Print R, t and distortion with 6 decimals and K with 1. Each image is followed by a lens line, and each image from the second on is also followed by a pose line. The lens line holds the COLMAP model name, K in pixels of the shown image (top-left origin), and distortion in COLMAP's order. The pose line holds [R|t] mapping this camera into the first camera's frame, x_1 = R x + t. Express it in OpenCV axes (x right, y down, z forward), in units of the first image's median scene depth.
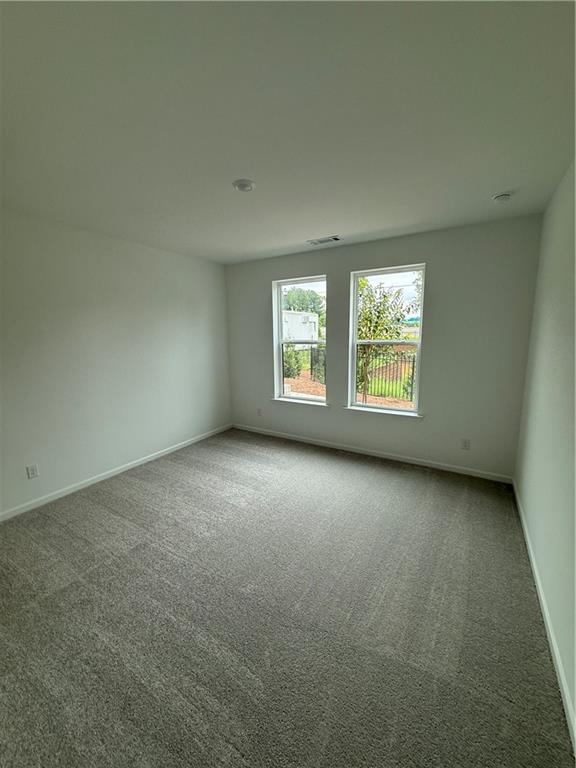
lens RADIAL K [[316.1, 0, 285.7], [0, 316.1, 383.7], [0, 0, 1]] dist [-0.000032, 0.000231]
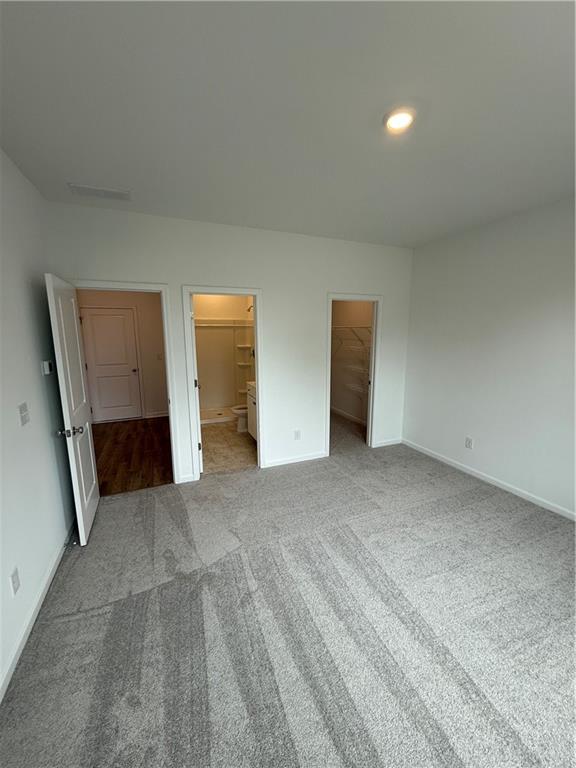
lens RADIAL K [[316.1, 0, 288.3], [0, 316.1, 384.5], [0, 0, 1]] dist [-0.000032, 0.000231]
pose [[-0.581320, 0.159118, -0.797965, 0.227559], [-0.122377, 0.952440, 0.279072, -0.080965], [0.804420, 0.259882, -0.534200, 0.458042]]
